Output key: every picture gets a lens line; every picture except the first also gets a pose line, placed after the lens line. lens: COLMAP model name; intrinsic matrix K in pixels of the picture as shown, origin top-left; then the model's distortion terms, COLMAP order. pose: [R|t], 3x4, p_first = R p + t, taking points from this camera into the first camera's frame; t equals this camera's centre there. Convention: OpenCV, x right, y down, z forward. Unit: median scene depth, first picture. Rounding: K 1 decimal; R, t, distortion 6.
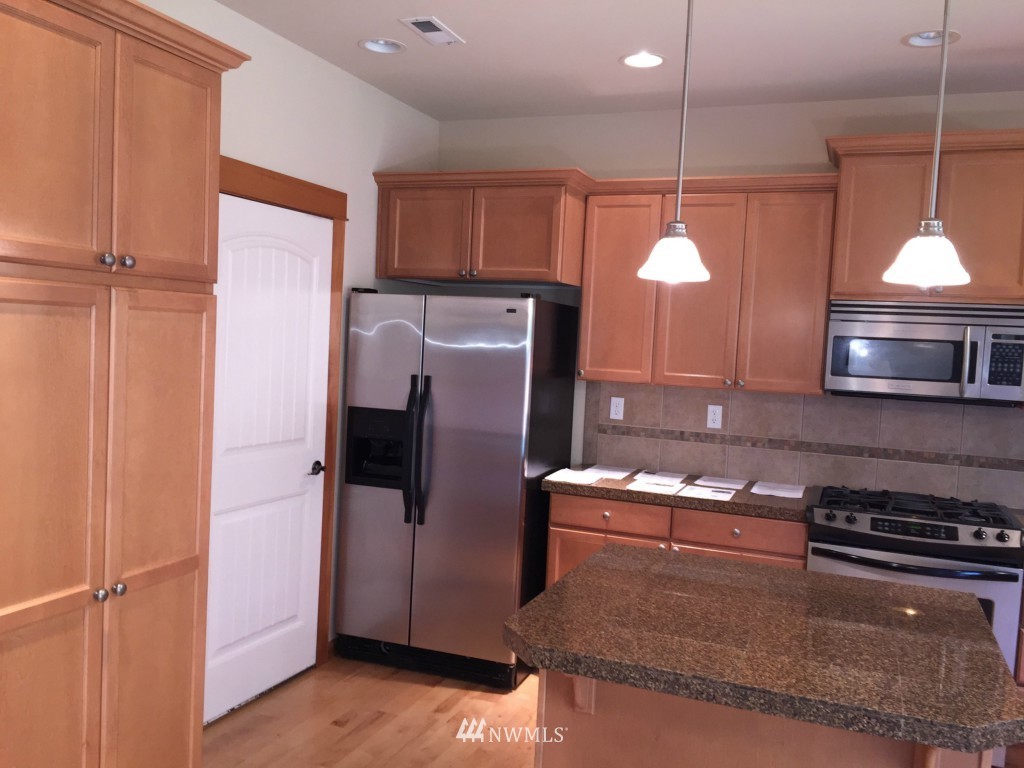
lens RADIAL K [[878.9, 0, 511.1], [0, 878.9, 386.7], [0, 0, 1]] dist [0.062771, -0.071876]
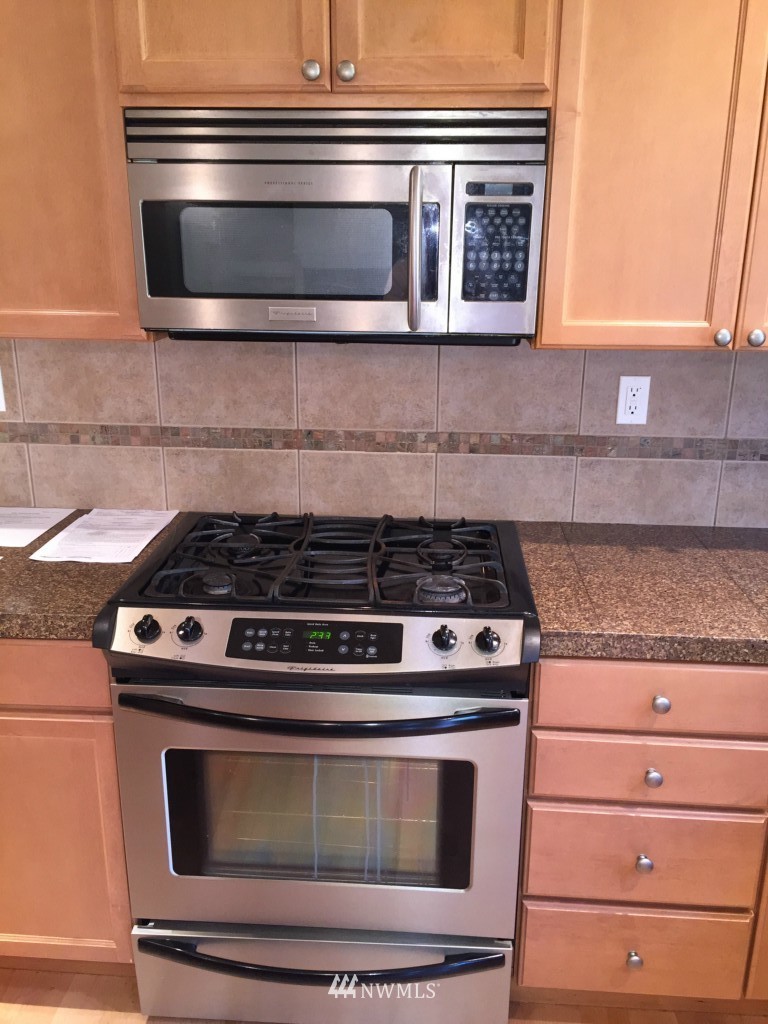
lens RADIAL K [[878.9, 0, 382.5], [0, 878.9, 511.3], [0, 0, 1]] dist [0.062771, -0.071876]
pose [[0.951021, -0.130356, 0.280296, 0.318857], [0.056562, 0.964811, 0.256787, -0.015393], [-0.303907, -0.228356, 0.924929, 0.508754]]
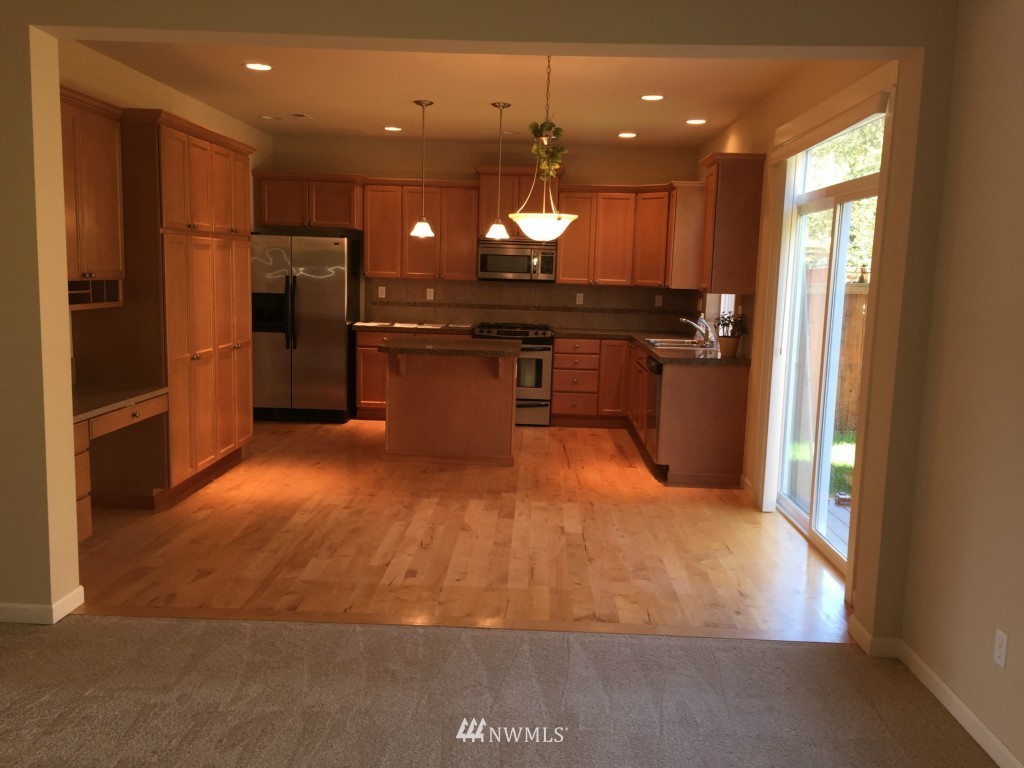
lens RADIAL K [[878.9, 0, 513.5], [0, 878.9, 389.9], [0, 0, 1]] dist [0.062771, -0.071876]
pose [[0.938826, -0.066363, 0.337936, -0.326869], [0.033915, 0.994304, 0.101042, 0.060983], [-0.342717, -0.083400, 0.935730, -1.116711]]
